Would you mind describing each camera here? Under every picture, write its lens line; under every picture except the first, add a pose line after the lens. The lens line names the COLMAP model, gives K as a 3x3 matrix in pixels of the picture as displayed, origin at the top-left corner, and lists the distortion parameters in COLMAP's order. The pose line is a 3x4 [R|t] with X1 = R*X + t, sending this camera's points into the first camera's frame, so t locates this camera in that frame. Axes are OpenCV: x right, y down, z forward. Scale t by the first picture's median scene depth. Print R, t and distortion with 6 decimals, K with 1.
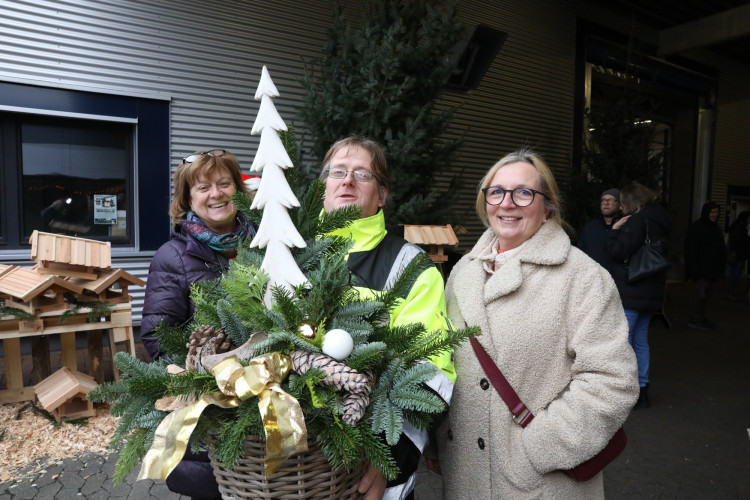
lens RADIAL K [[507.3, 0, 371.1], [0, 507.3, 262.2], [0, 0, 1]] dist [-0.114913, 0.087085]
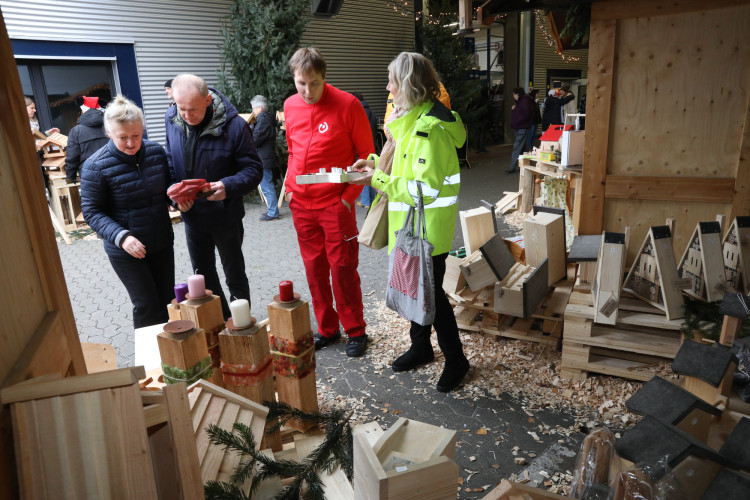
lens RADIAL K [[507.3, 0, 371.1], [0, 507.3, 262.2], [0, 0, 1]] dist [-0.114913, 0.087085]
pose [[0.984846, -0.108407, 0.135371, 0.058027], [0.078577, 0.974766, 0.208941, 0.102747], [-0.154606, -0.195138, 0.968513, -0.936228]]
